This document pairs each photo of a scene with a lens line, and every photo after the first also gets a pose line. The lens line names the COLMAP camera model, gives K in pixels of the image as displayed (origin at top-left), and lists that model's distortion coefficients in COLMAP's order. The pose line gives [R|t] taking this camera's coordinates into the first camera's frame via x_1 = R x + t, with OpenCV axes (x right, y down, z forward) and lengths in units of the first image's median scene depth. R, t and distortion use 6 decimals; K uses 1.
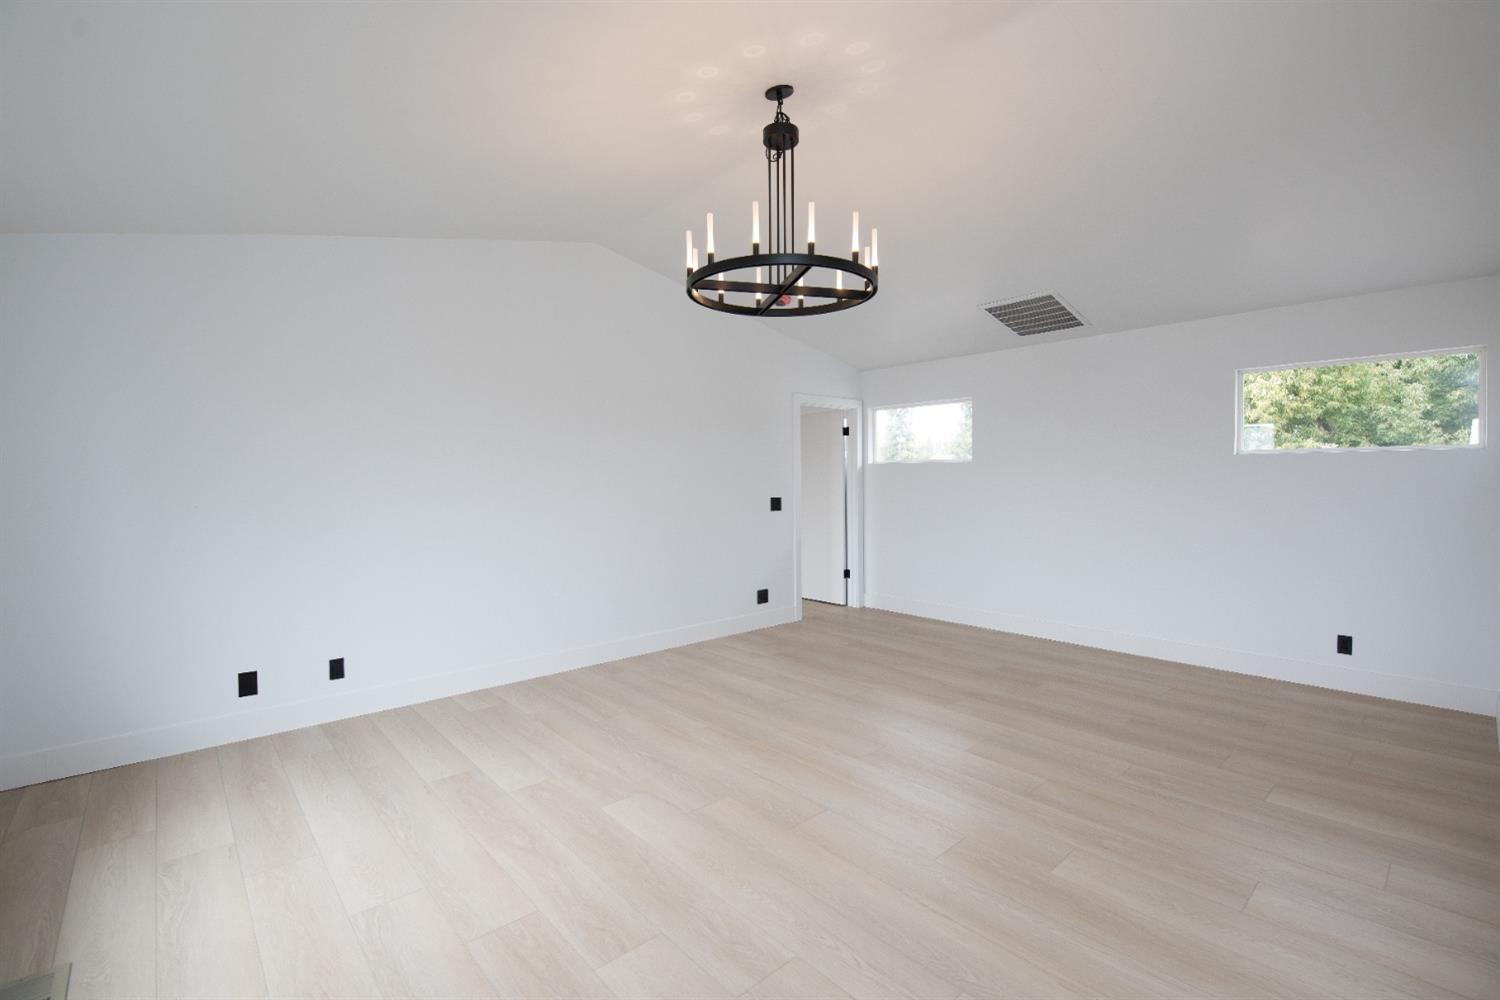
lens RADIAL K [[638.6, 0, 750.0], [0, 638.6, 500.0], [0, 0, 1]] dist [0.000488, -0.000093]
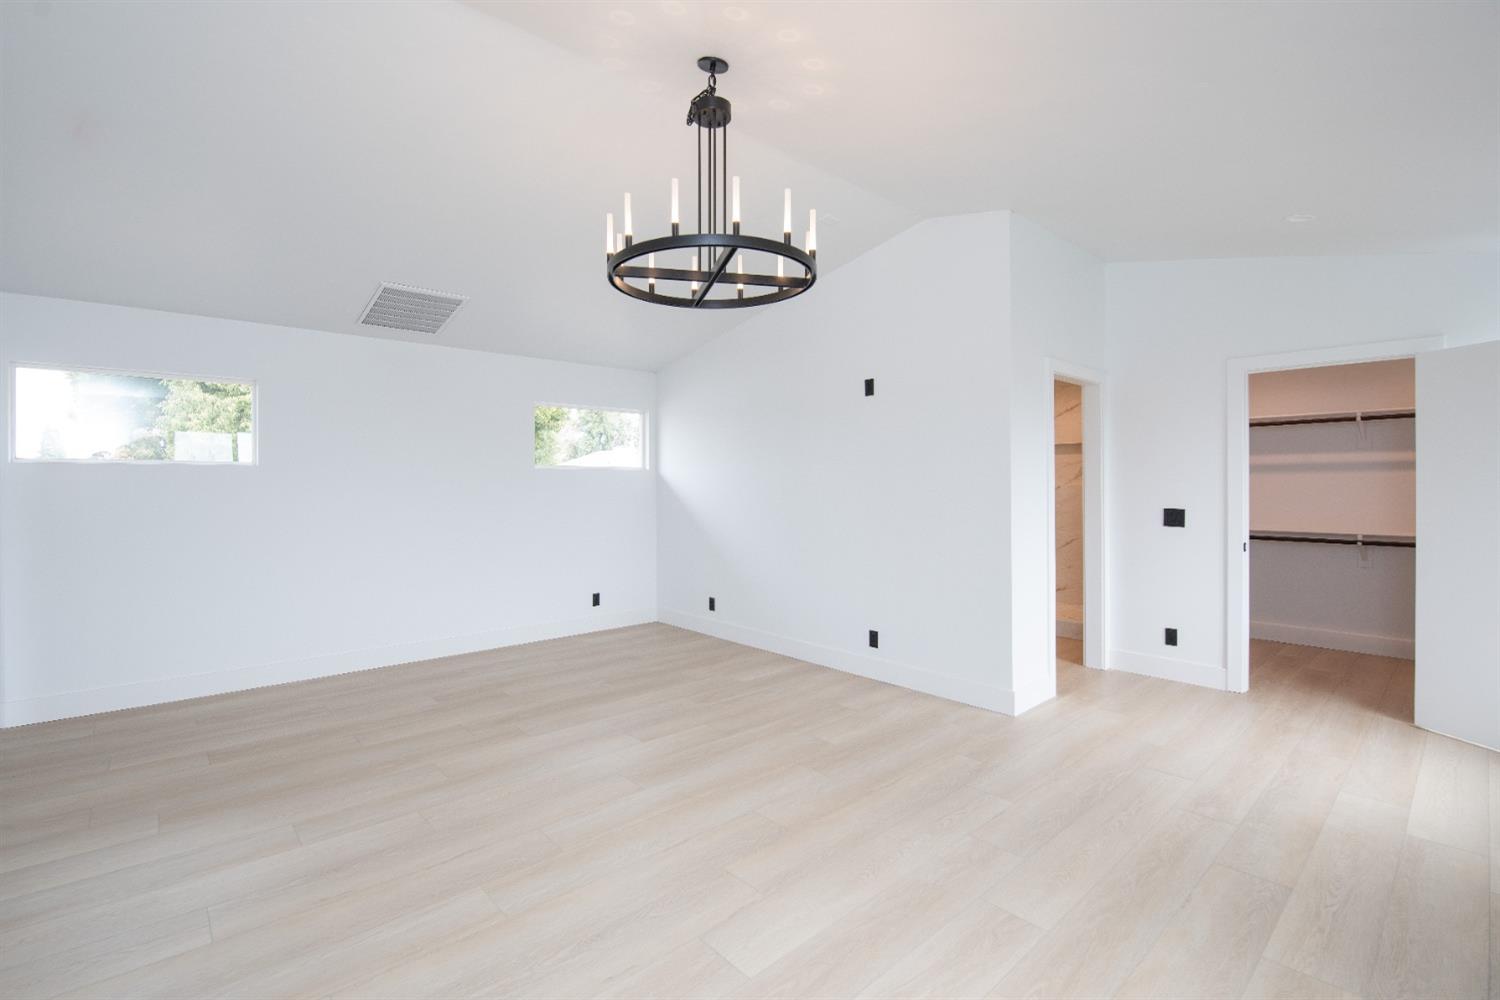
lens RADIAL K [[638.6, 0, 750.0], [0, 638.6, 500.0], [0, 0, 1]] dist [0.000488, -0.000093]
pose [[0.042647, -0.018173, 0.998925, -0.740942], [0.037587, 0.999156, 0.016572, -0.023197], [-0.998383, 0.036840, 0.043294, 0.788983]]
